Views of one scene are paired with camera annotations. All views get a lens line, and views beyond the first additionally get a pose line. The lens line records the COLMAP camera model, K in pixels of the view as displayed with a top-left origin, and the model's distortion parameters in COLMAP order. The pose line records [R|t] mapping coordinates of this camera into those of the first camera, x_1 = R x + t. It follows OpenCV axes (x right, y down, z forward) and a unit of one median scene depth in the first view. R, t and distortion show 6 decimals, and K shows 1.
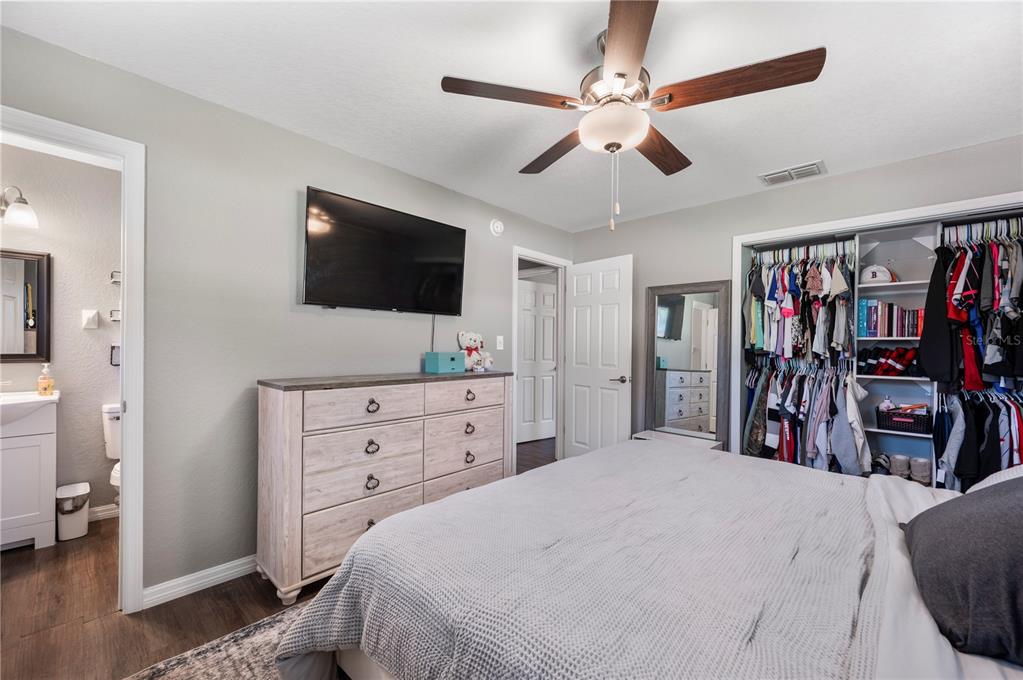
lens RADIAL K [[410.7, 0, 510.6], [0, 410.7, 333.3], [0, 0, 1]] dist [0.000876, -0.000020]
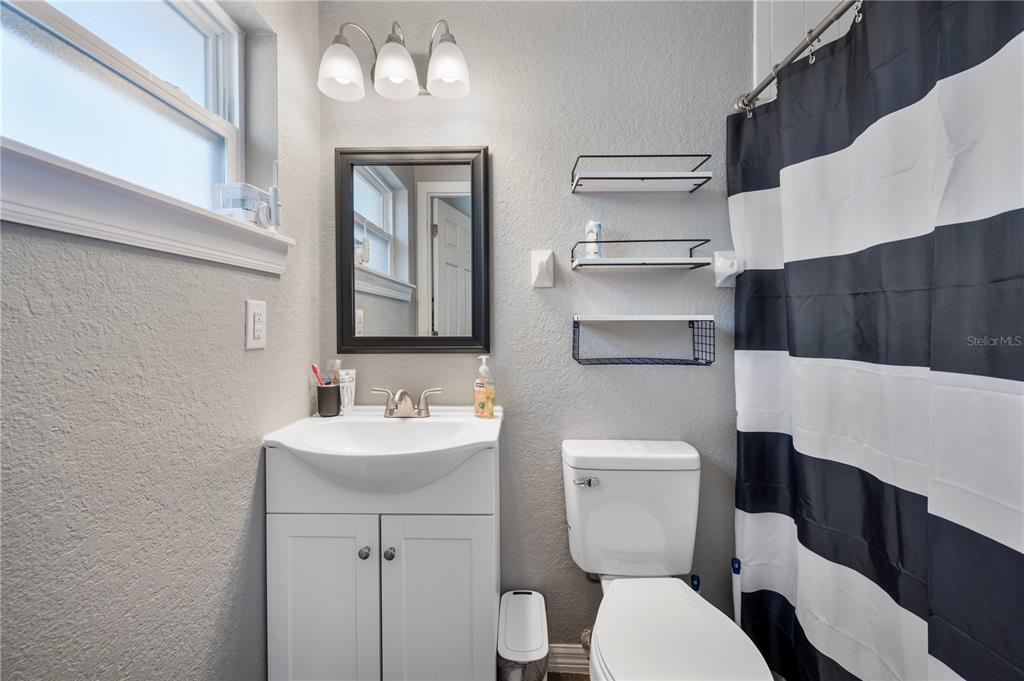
lens RADIAL K [[414.2, 0, 507.8], [0, 414.2, 341.5], [0, 0, 1]] dist [0.000446, -0.000079]
pose [[0.665819, 0.031469, -0.745449, -0.687013], [0.012723, 0.998486, 0.053515, 0.027127], [0.746005, -0.045116, 0.664411, 0.643967]]
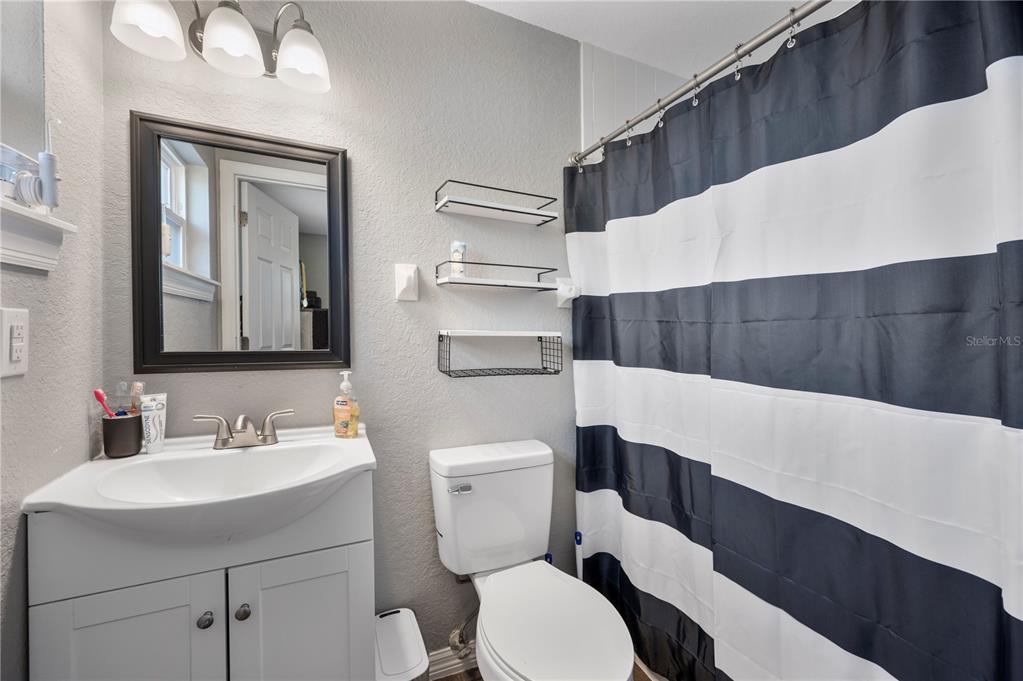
lens RADIAL K [[410.7, 0, 510.6], [0, 410.7, 333.8], [0, 0, 1]] dist [0.000876, -0.000020]
pose [[0.925906, 0.020283, -0.377210, -0.728571], [-0.006663, 0.999279, 0.037377, 0.009709], [0.377696, -0.032094, 0.925373, 0.594562]]
